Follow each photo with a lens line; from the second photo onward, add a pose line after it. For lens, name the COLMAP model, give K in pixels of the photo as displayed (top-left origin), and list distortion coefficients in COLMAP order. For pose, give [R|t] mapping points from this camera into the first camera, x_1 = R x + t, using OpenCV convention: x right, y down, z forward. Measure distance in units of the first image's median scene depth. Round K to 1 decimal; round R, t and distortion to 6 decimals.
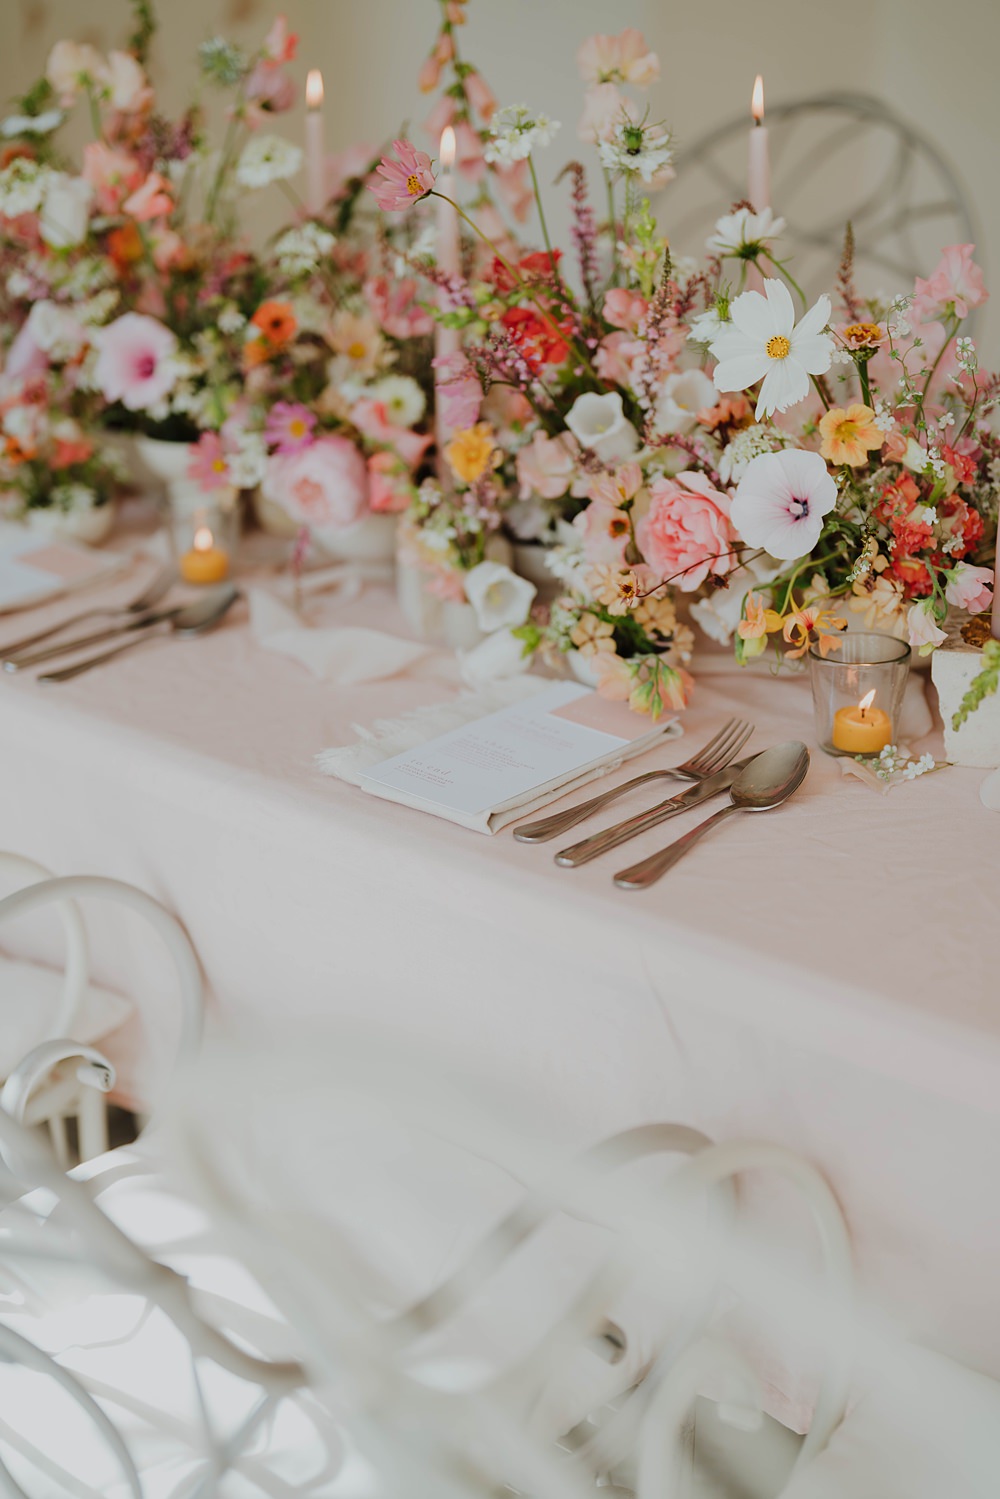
lens RADIAL K [[2179.1, 0, 496.4], [0, 2179.1, 746.2], [0, 0, 1]] dist [0.041633, 0.000000]
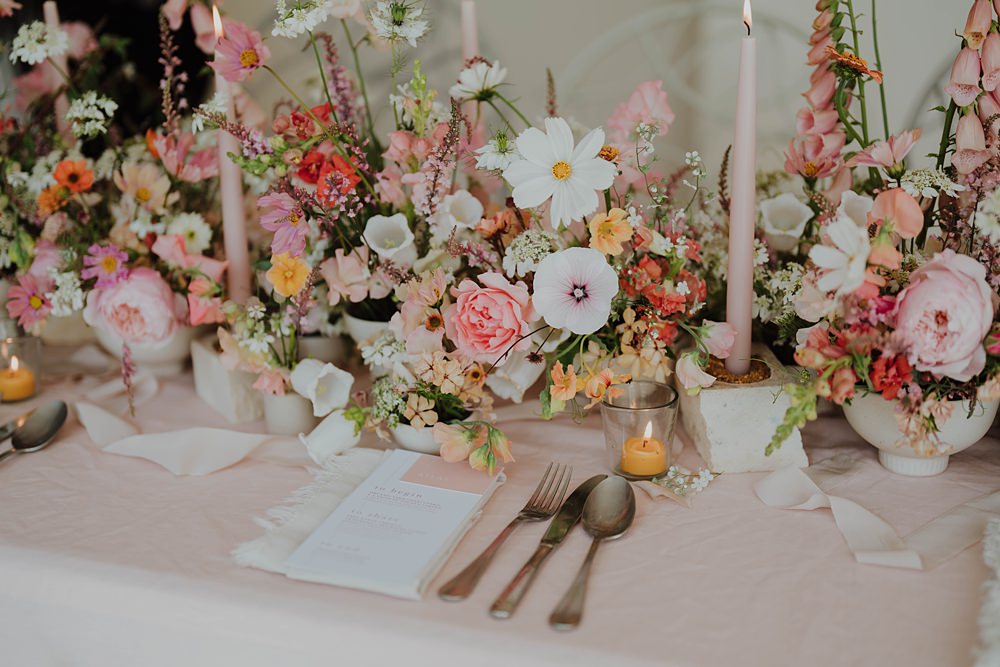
lens RADIAL K [[1453.7, 0, 503.3], [0, 1453.7, 334.9], [0, 0, 1]] dist [0.041633, 0.000000]
pose [[0.931003, -0.122068, 0.343996, -0.185929], [0.136730, 0.990434, -0.018591, -0.069847], [-0.338436, 0.064343, 0.938787, 0.203940]]
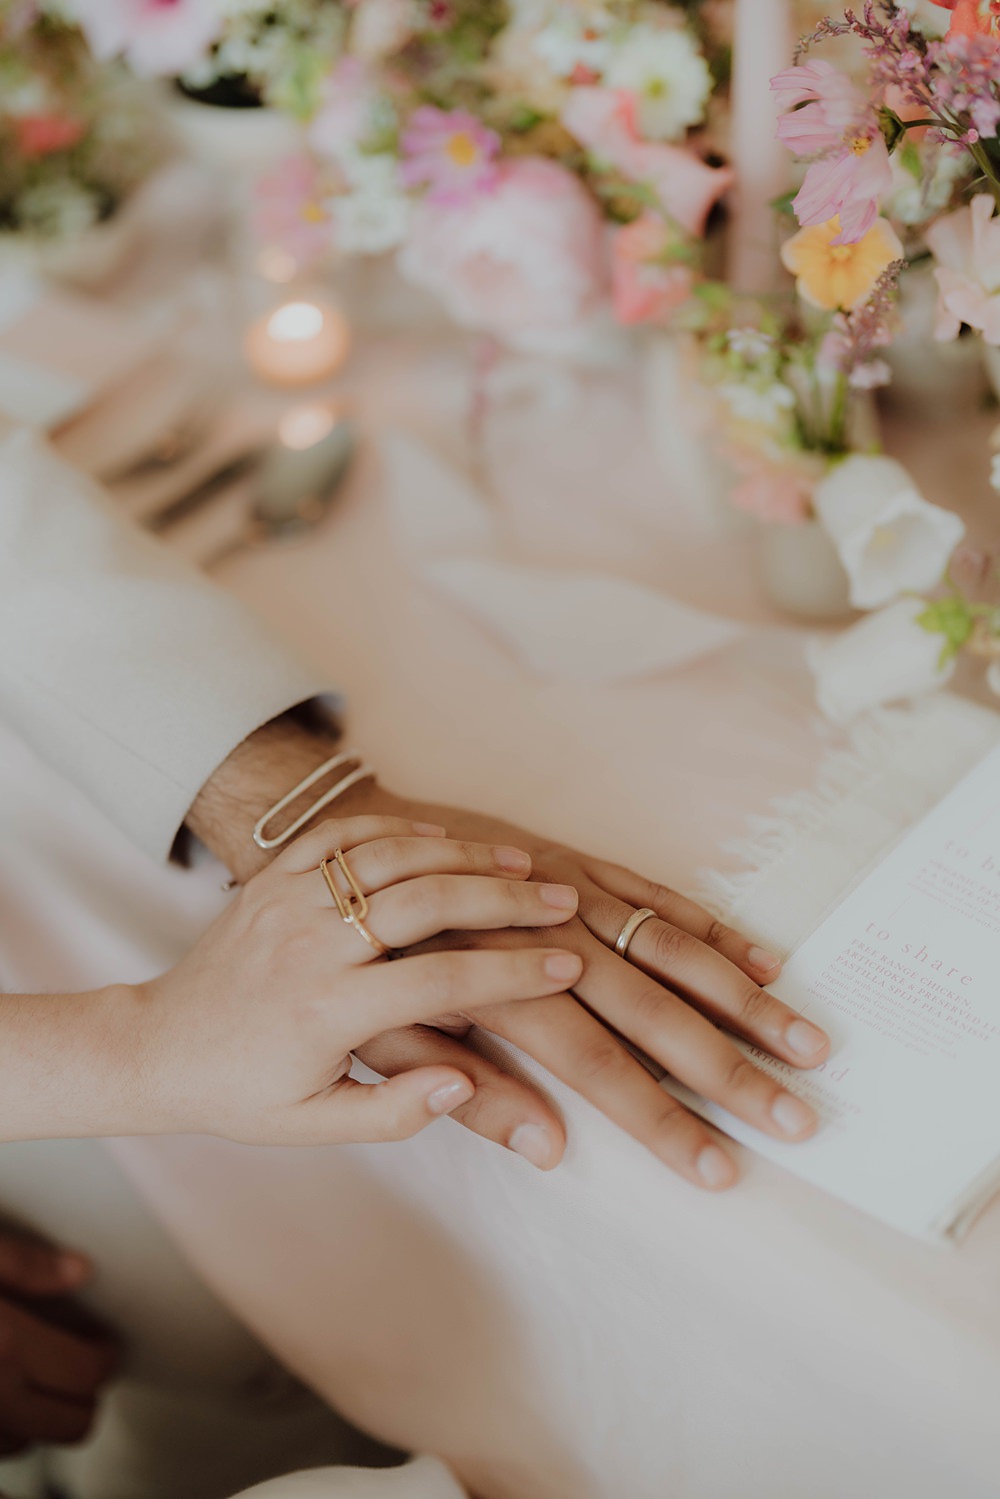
lens RADIAL K [[2179.1, 0, 506.9], [0, 2179.1, 745.1], [0, 0, 1]] dist [0.041633, 0.000000]
pose [[0.998895, -0.021366, -0.041858, -0.068031], [0.032086, 0.960833, 0.275264, -0.167617], [0.034337, -0.276303, 0.960457, 0.510680]]
